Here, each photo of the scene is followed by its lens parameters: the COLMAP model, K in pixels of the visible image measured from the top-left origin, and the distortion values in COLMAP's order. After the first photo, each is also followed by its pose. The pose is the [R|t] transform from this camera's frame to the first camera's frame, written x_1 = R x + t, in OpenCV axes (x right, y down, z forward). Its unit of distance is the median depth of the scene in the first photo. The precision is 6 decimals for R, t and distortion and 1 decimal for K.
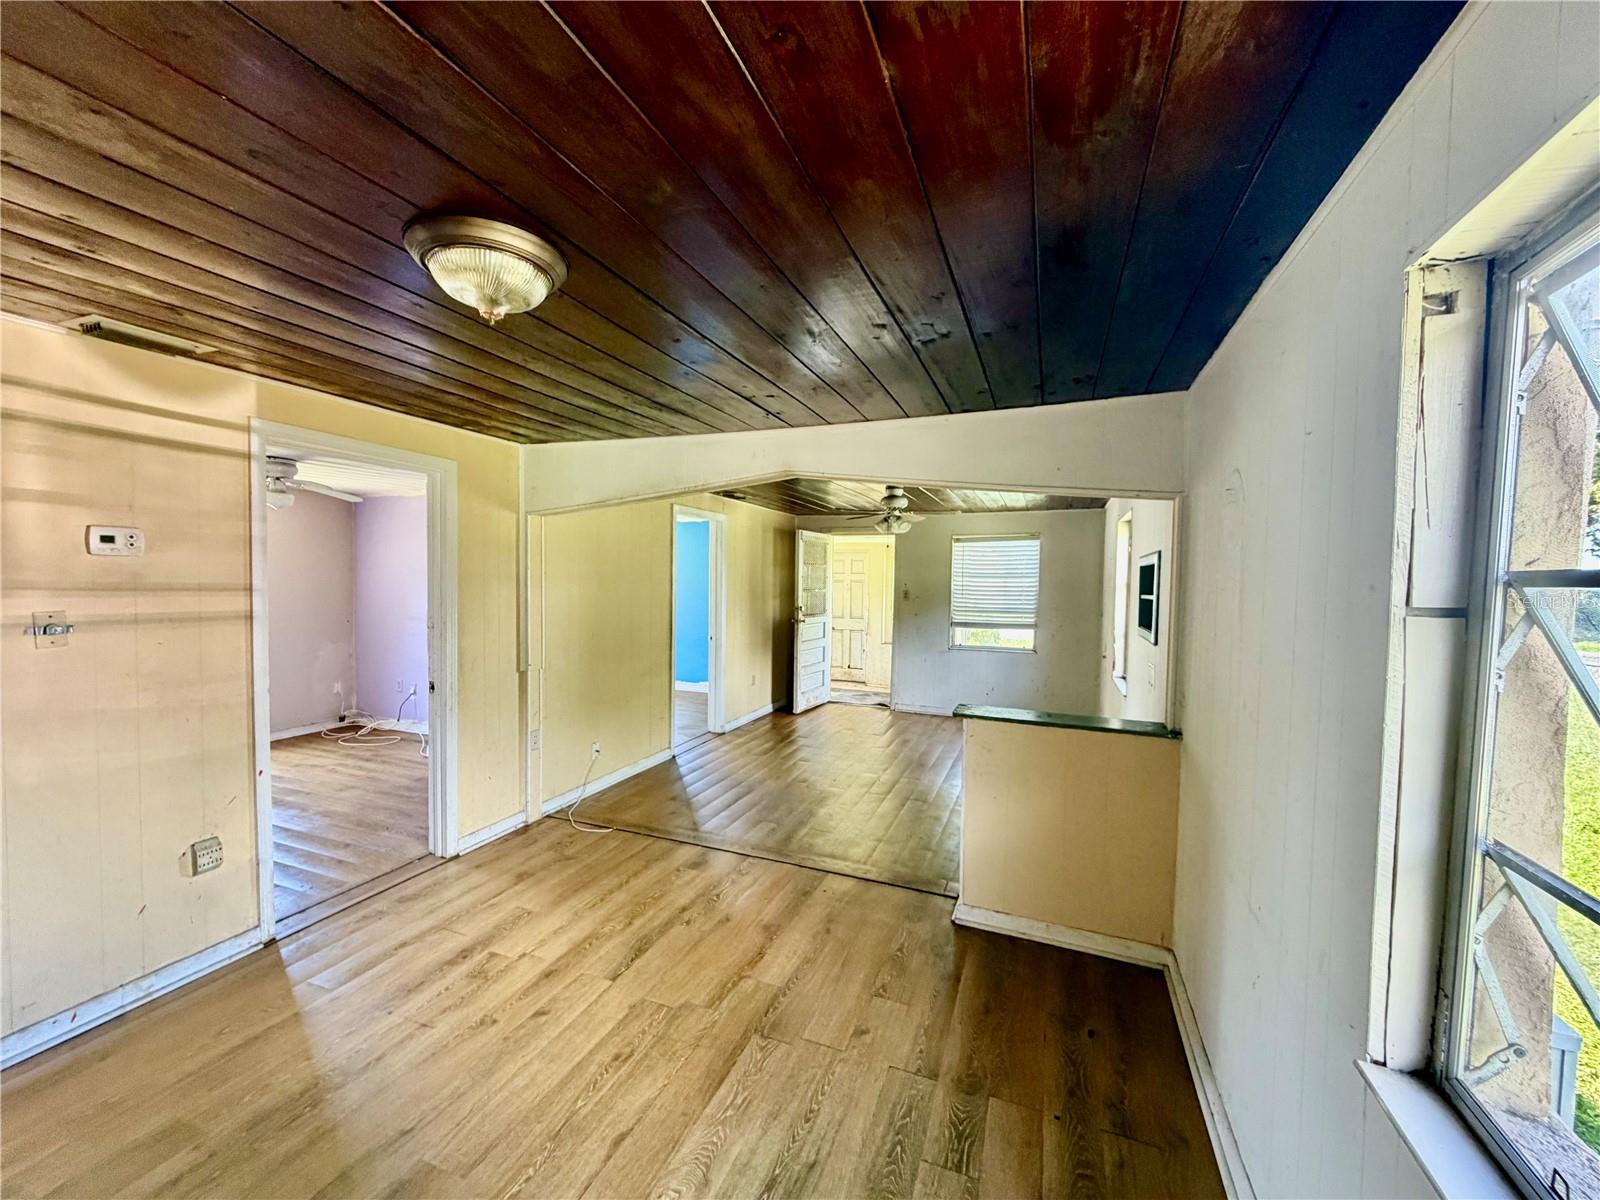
lens RADIAL K [[640.1, 0, 795.4], [0, 640.1, 603.2], [0, 0, 1]] dist [0.001618, -0.000248]
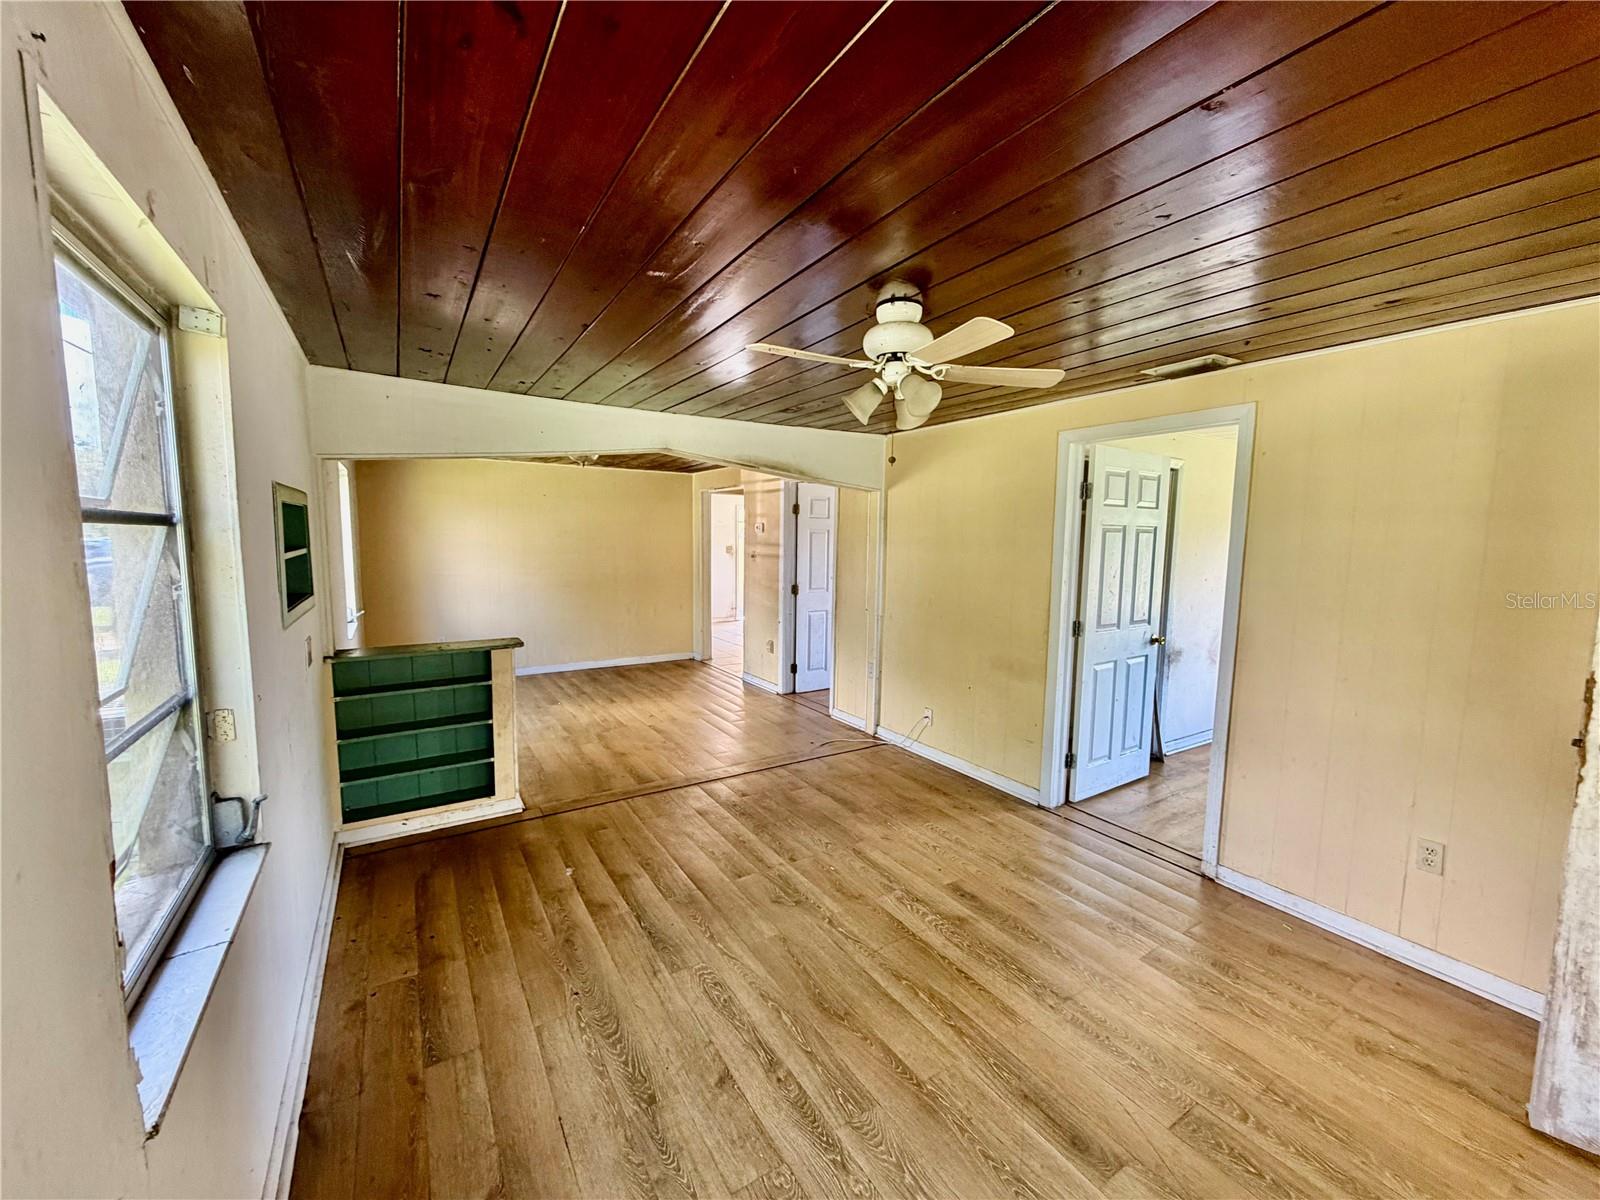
lens RADIAL K [[658.9, 0, 800.0], [0, 658.9, 600.0], [0, 0, 1]] dist [0.008828, 0.000011]
pose [[-0.603052, 0.051807, -0.796018, 1.125899], [-0.053838, 0.992970, 0.105412, -0.084964], [0.795883, 0.106425, -0.596023, 2.638282]]
